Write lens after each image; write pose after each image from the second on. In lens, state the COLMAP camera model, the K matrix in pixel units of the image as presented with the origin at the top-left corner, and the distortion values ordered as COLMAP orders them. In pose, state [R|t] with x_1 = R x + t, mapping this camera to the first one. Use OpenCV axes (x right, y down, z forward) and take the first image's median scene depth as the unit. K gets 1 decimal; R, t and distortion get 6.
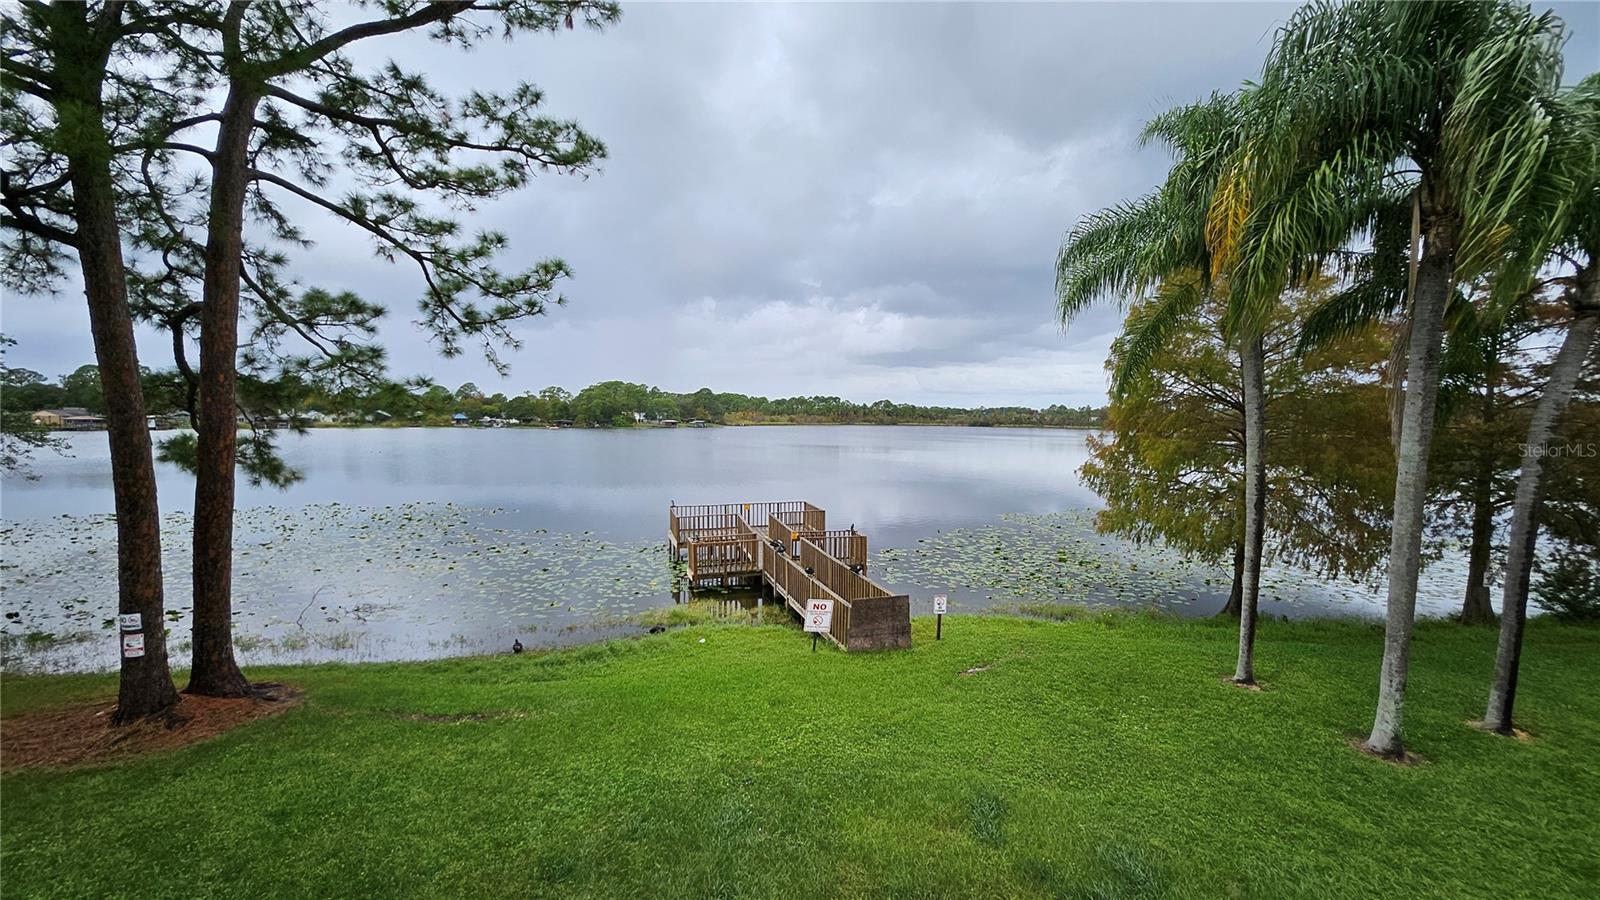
lens RADIAL K [[633.3, 0, 799.3], [0, 633.3, 459.0], [0, 0, 1]] dist [0.006077, 0.000517]
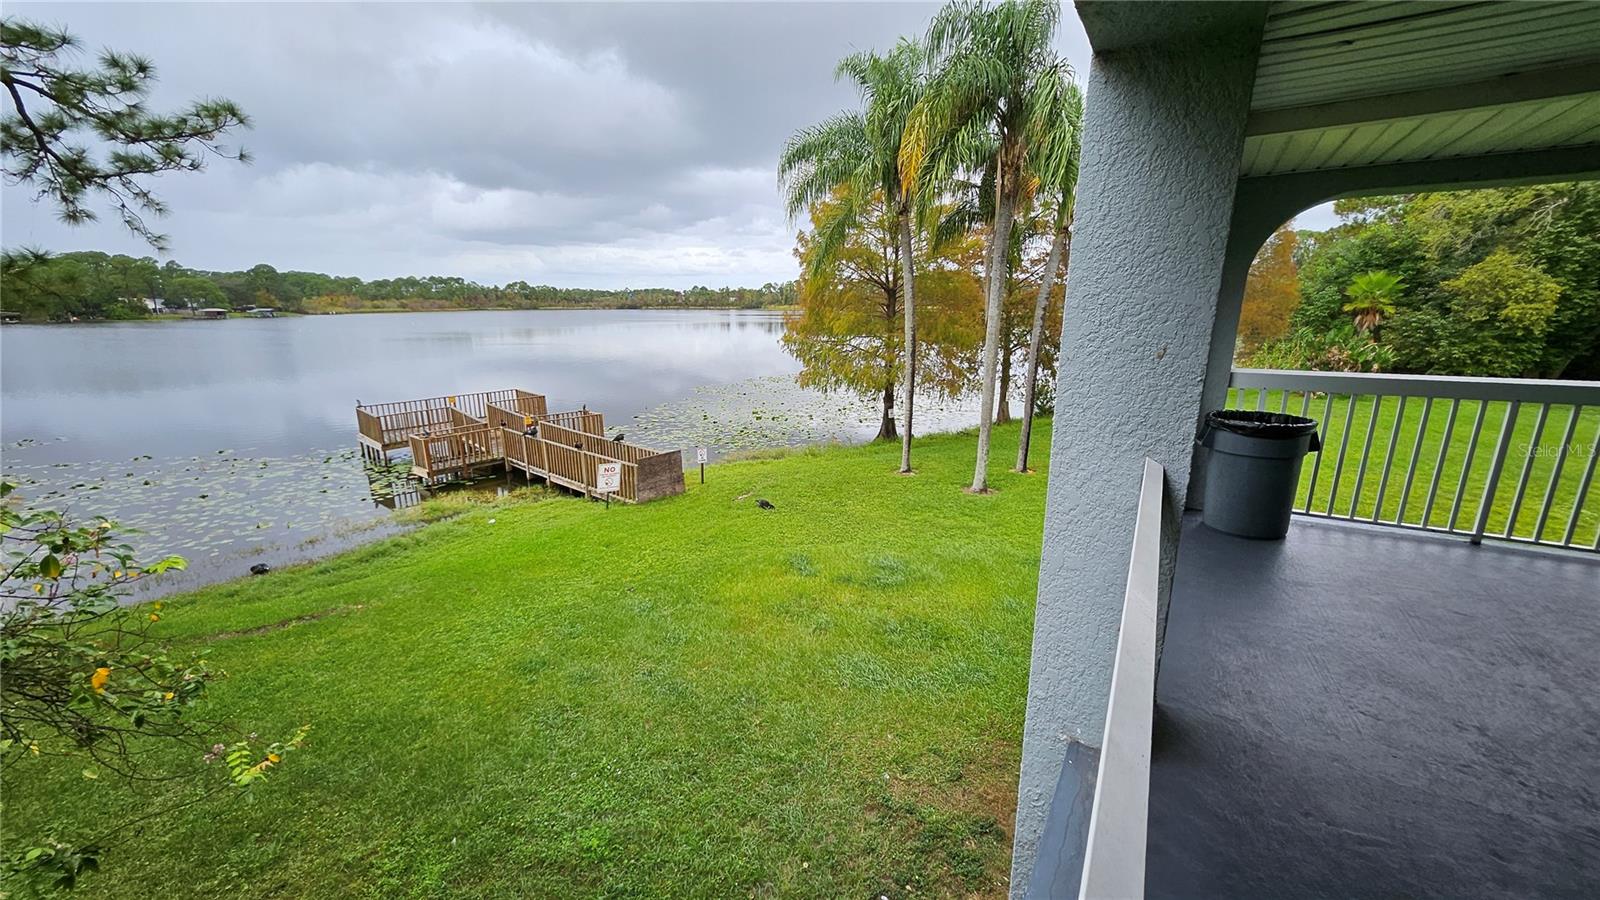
lens RADIAL K [[633.3, 0, 799.3], [0, 633.3, 459.0], [0, 0, 1]] dist [0.006077, 0.000517]
pose [[0.857171, -0.139528, 0.495771, -0.177846], [0.048226, 0.980119, 0.192460, 0.008568], [-0.512768, -0.141062, 0.846859, -0.102469]]
